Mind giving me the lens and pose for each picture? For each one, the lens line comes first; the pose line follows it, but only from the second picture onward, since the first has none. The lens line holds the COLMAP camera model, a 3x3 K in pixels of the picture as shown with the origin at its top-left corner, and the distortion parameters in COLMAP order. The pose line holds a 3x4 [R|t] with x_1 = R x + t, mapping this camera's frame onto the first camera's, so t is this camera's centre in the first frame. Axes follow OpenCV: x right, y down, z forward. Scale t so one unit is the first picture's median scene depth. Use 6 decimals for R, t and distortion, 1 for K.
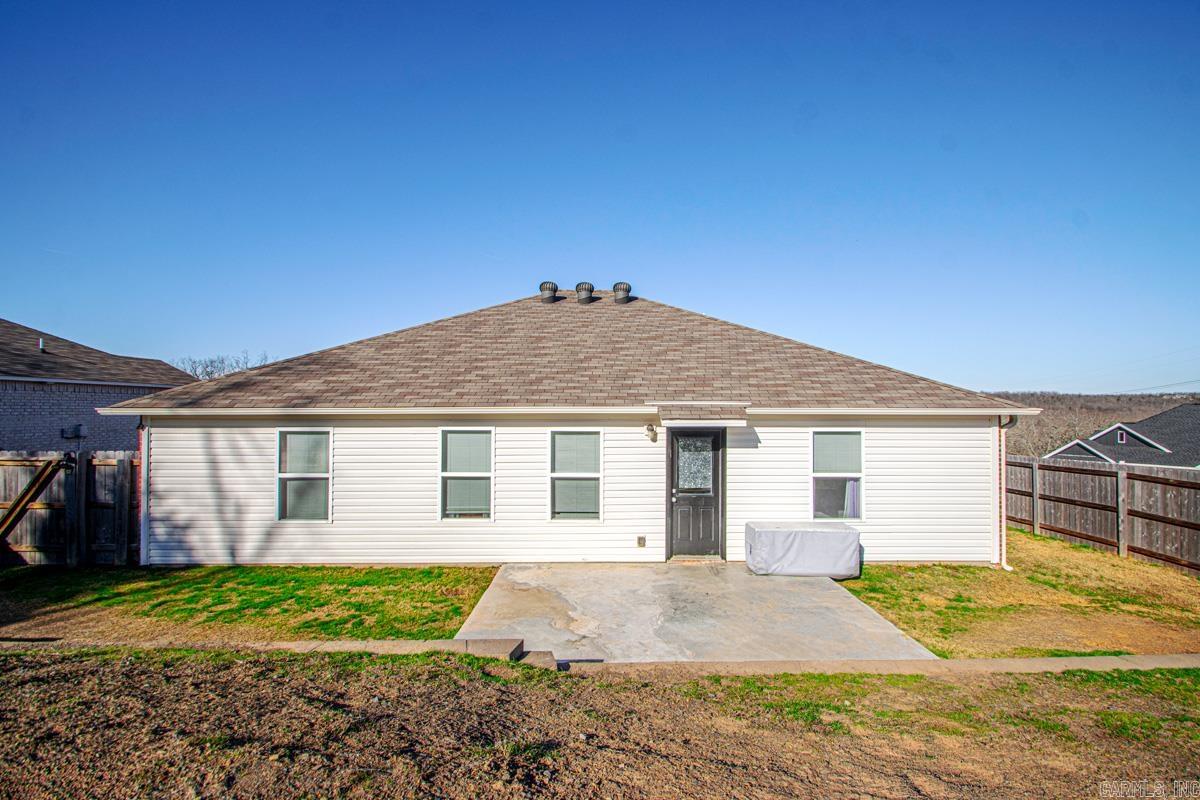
lens RADIAL K [[557.6, 0, 598.2], [0, 557.6, 409.8], [0, 0, 1]] dist [0.017911, -0.014634]
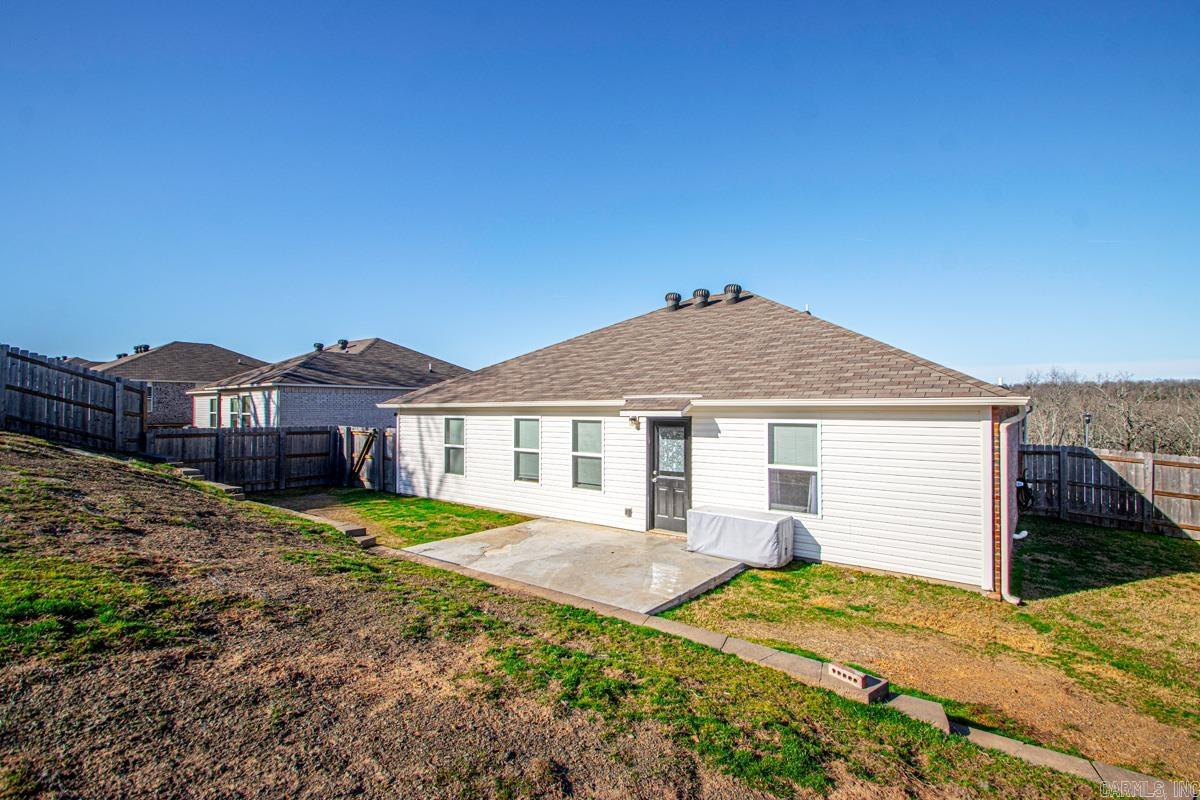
lens RADIAL K [[557.6, 0, 604.9], [0, 557.6, 398.0], [0, 0, 1]] dist [0.017911, -0.014634]
pose [[0.785005, -0.013191, -0.619349, 0.780727], [0.003457, 0.999851, -0.016914, 0.009615], [0.619480, 0.011136, 0.784934, 0.023171]]
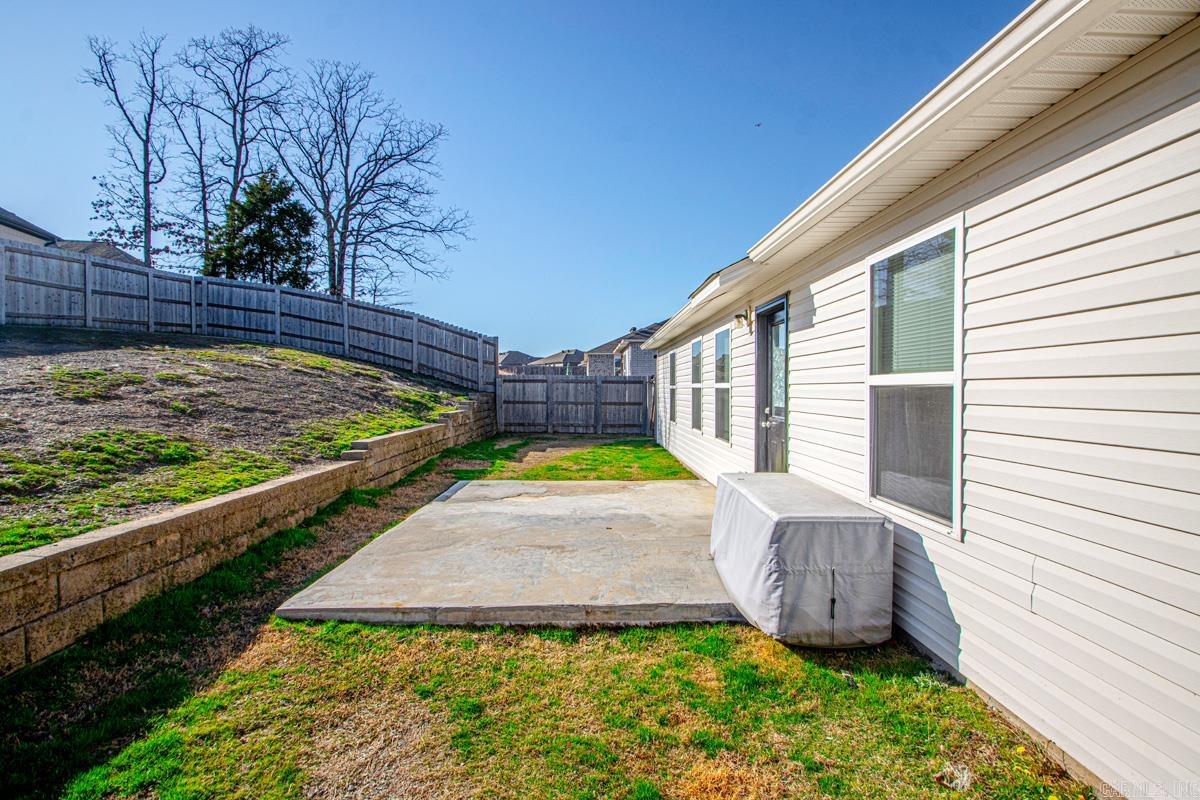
lens RADIAL K [[557.6, 0, 605.0], [0, 557.6, 397.6], [0, 0, 1]] dist [0.017911, -0.014634]
pose [[0.021209, 0.014327, -0.999672, 0.762074], [0.005508, 0.999880, 0.014446, 0.121769], [0.999760, -0.005813, 0.021127, 0.811858]]
